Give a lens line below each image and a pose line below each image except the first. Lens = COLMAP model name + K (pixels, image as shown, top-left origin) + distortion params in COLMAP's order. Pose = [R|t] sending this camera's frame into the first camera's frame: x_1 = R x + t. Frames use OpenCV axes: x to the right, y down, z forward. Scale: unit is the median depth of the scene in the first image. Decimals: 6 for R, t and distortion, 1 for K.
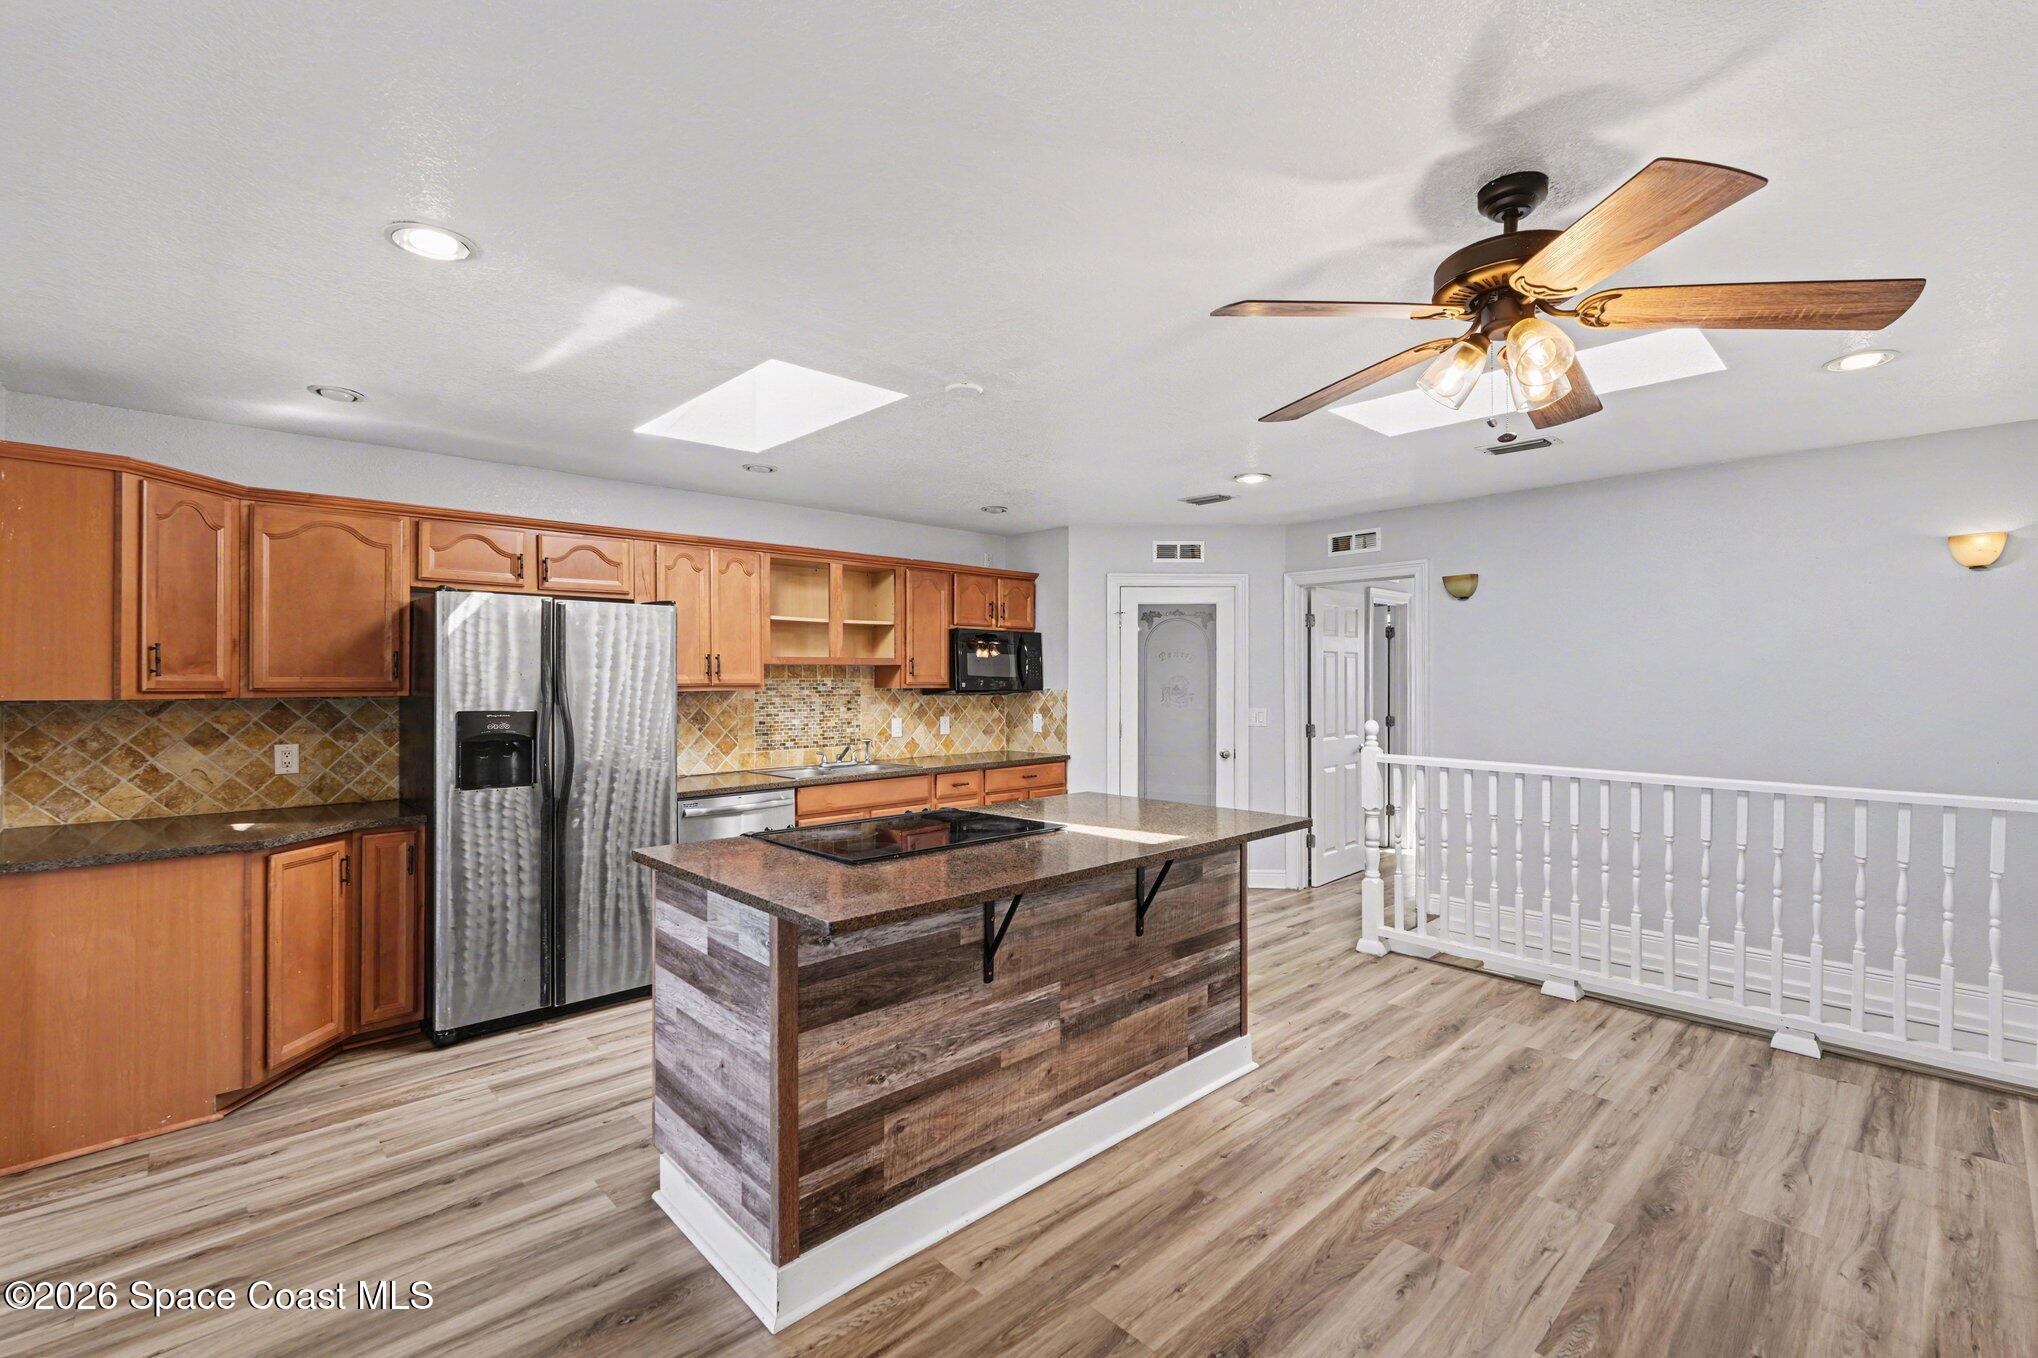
lens RADIAL K [[885.2, 0, 1030.1], [0, 885.2, 676.5], [0, 0, 1]] dist [-0.003851, 0.000038]
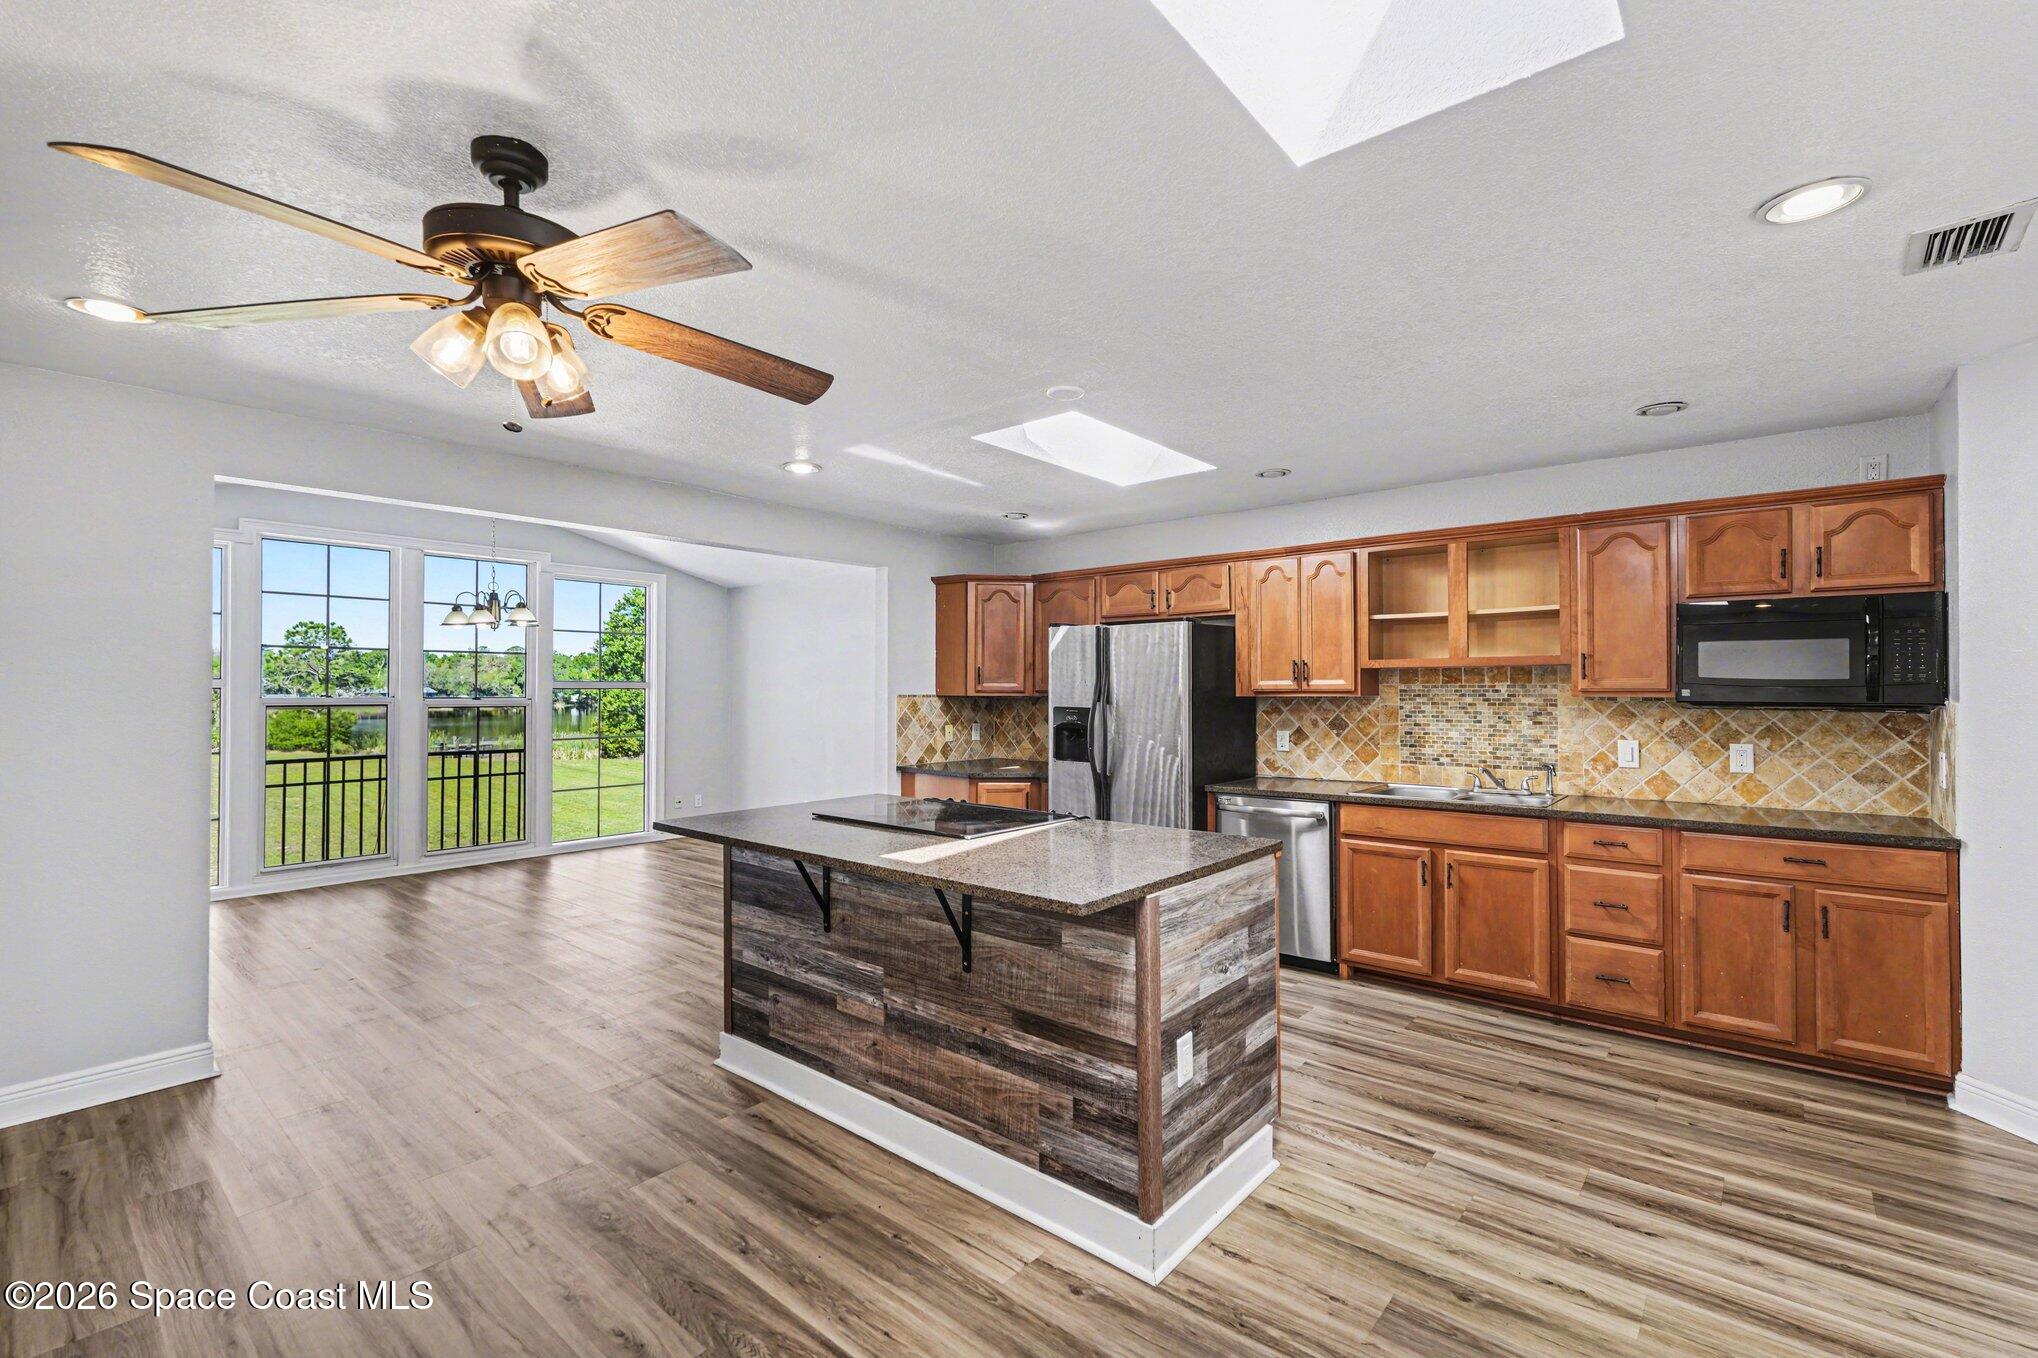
lens RADIAL K [[885.2, 0, 1030.0], [0, 885.2, 679.3], [0, 0, 1]] dist [-0.003851, 0.000038]
pose [[0.120114, -0.005281, -0.992746, 0.938147], [0.004408, 0.999979, -0.004786, 0.001036], [0.992750, -0.003801, 0.120135, 0.877846]]
